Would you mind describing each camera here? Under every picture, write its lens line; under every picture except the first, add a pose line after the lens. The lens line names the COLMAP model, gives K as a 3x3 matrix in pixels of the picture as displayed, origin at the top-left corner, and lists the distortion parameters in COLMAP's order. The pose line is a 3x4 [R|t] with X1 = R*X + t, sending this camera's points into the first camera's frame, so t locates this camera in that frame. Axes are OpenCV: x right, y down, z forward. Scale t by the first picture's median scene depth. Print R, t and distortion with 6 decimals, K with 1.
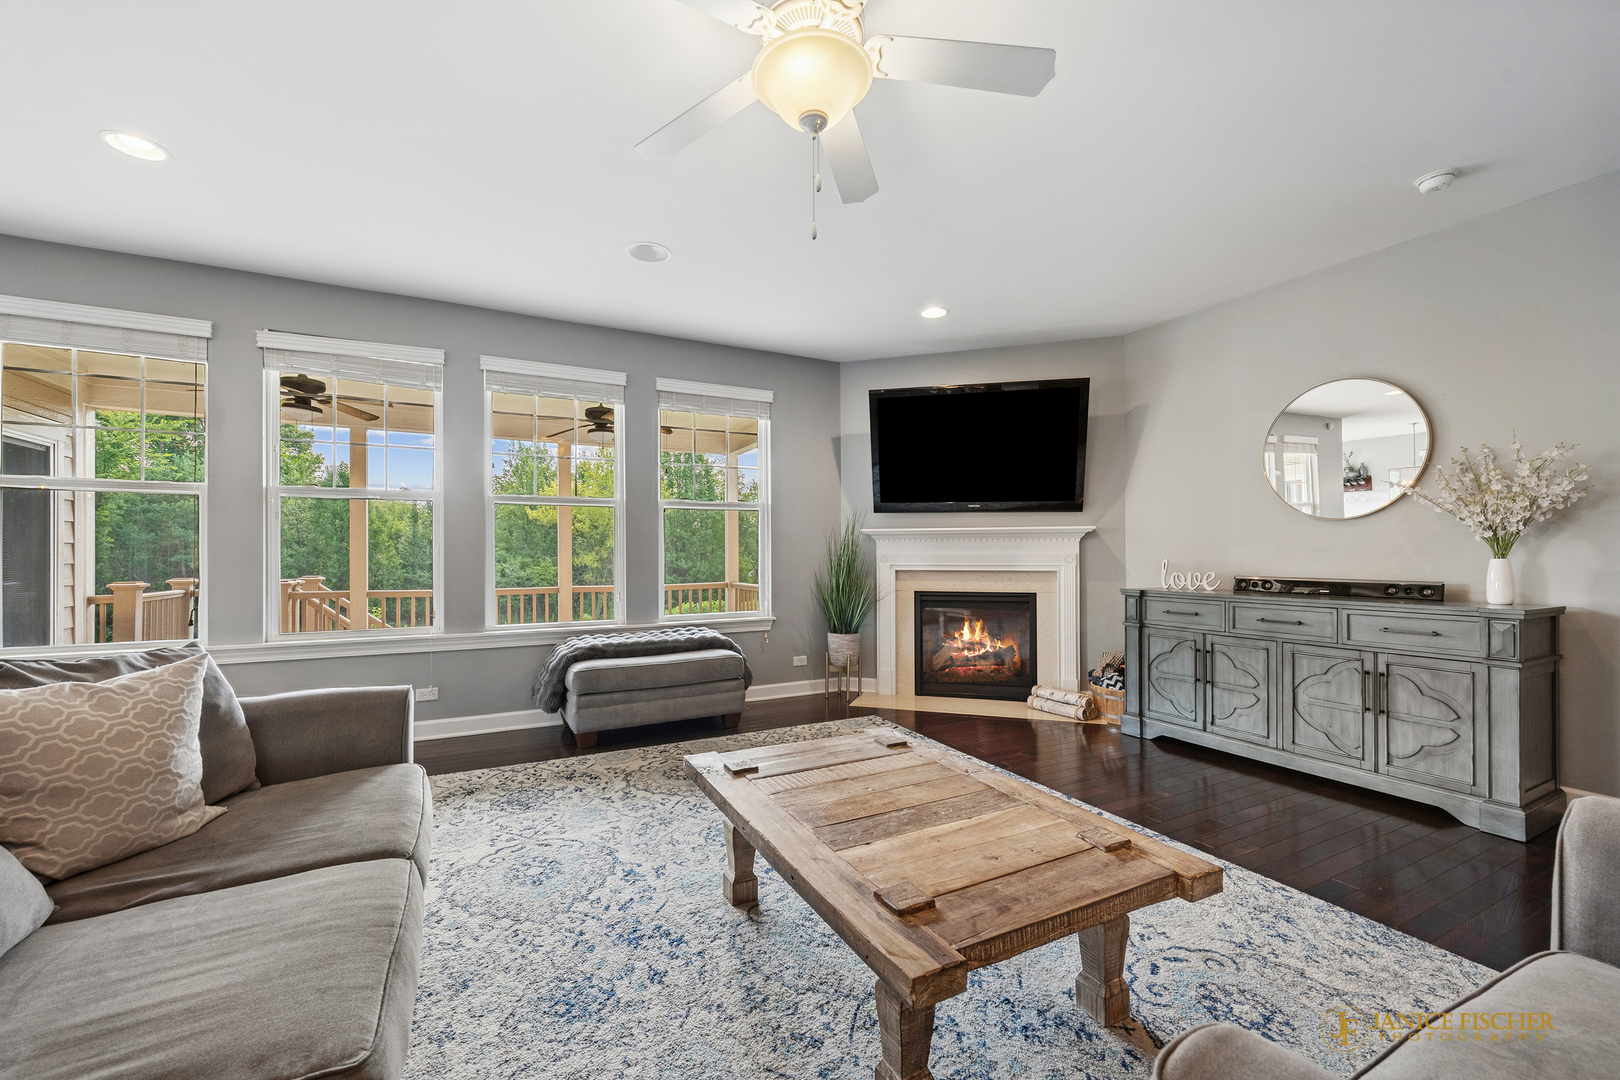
lens RADIAL K [[648.6, 0, 812.6], [0, 648.6, 562.5], [0, 0, 1]] dist [0.006714, 0.000013]
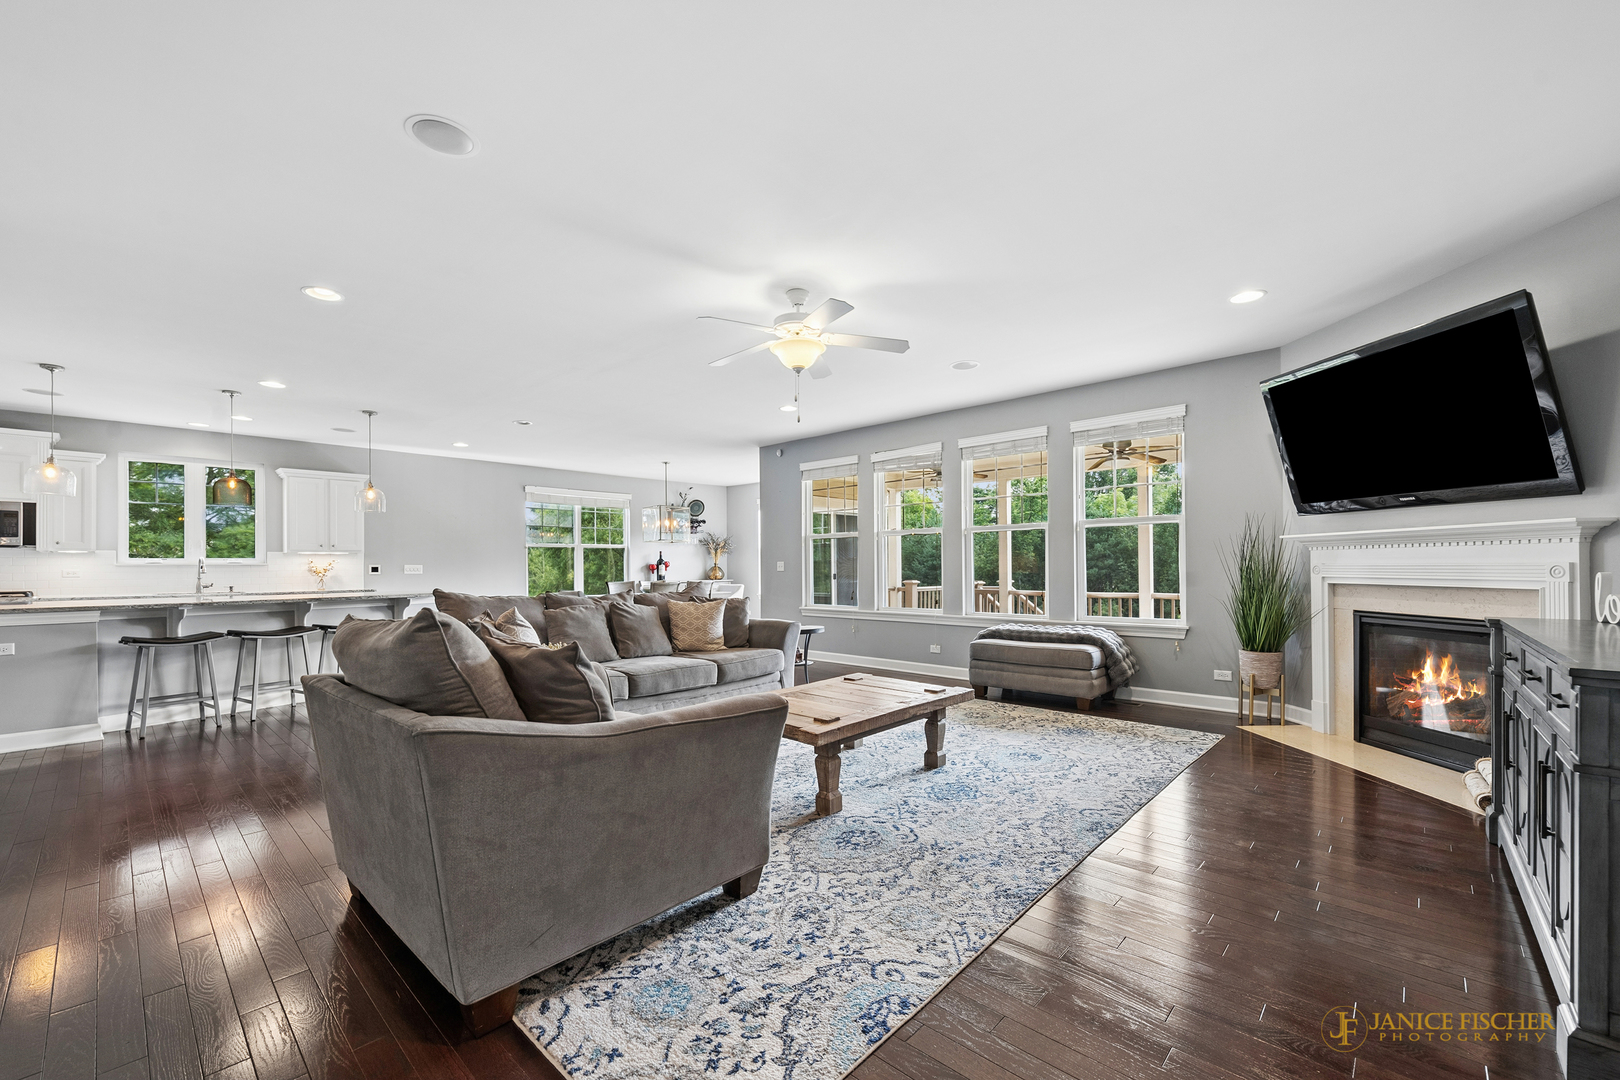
lens RADIAL K [[648.6, 0, 812.6], [0, 648.6, 562.5], [0, 0, 1]] dist [0.006714, 0.000013]
pose [[0.337537, -0.006842, -0.941287, 0.698139], [-0.007539, 0.999922, -0.009972, -0.001204], [0.941282, 0.010463, 0.337459, 0.102907]]
